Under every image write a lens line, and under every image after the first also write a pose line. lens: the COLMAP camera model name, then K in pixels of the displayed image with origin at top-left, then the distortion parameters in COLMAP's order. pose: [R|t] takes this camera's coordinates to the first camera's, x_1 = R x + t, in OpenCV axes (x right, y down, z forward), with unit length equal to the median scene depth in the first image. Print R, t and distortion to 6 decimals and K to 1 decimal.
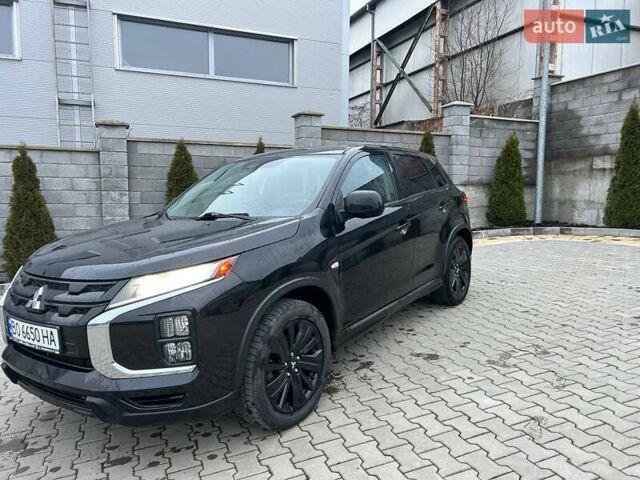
lens RADIAL K [[476.2, 0, 314.7], [0, 476.2, 239.1], [0, 0, 1]] dist [0.037556, -0.030541]
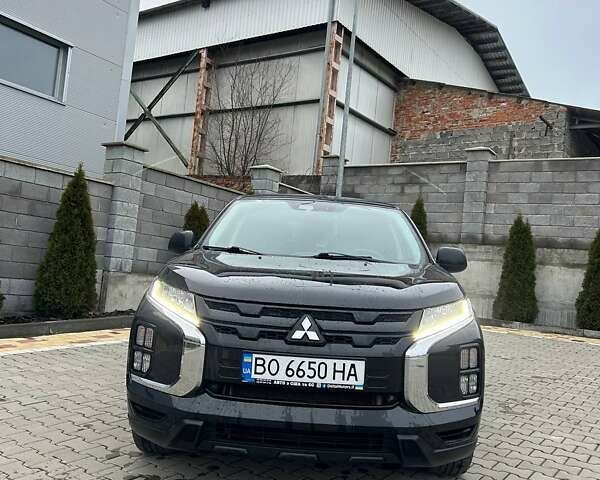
lens RADIAL K [[598.4, 0, 303.4], [0, 598.4, 241.9], [0, 0, 1]] dist [0.033449, 0.000000]
pose [[0.823841, 0.115637, 0.554900, -0.282040], [-0.039094, 0.988230, -0.147898, 0.030202], [-0.565471, 0.100151, 0.818665, 0.027095]]
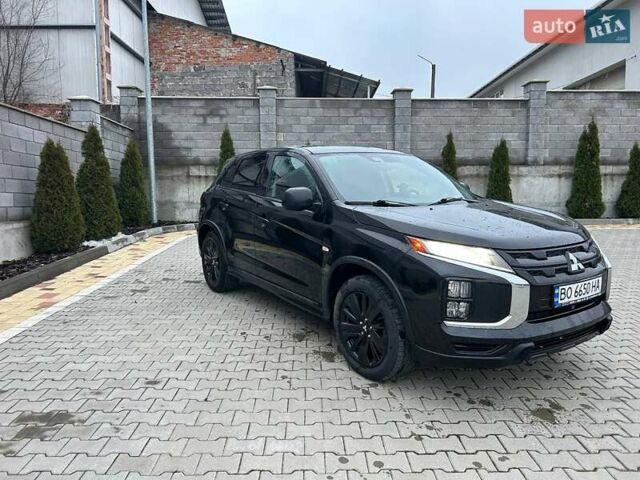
lens RADIAL K [[476.2, 0, 320.3], [0, 476.2, 239.8], [0, 0, 1]] dist [0.037556, -0.030541]
pose [[0.351517, -0.079284, 0.932818, -0.455451], [0.094458, 0.994326, 0.048917, -0.012354], [-0.931404, 0.070917, 0.357012, 0.274087]]
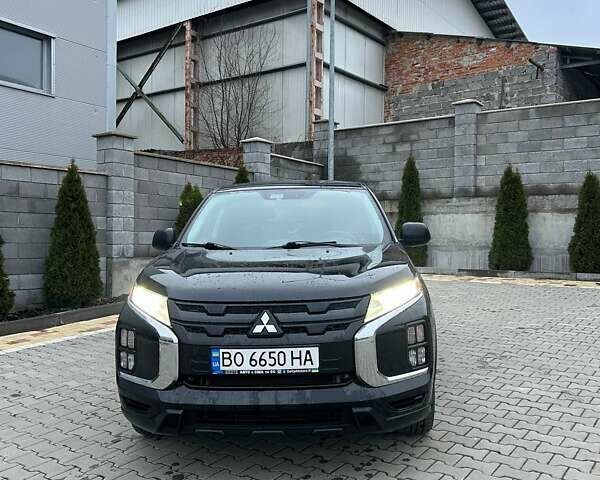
lens RADIAL K [[598.4, 0, 298.7], [0, 598.4, 241.5], [0, 0, 1]] dist [0.033449, 0.000000]
pose [[0.843363, 0.004475, 0.537326, -0.276830], [0.044653, 0.995923, -0.078379, 0.013497], [-0.535486, 0.090095, 0.839725, -0.014893]]
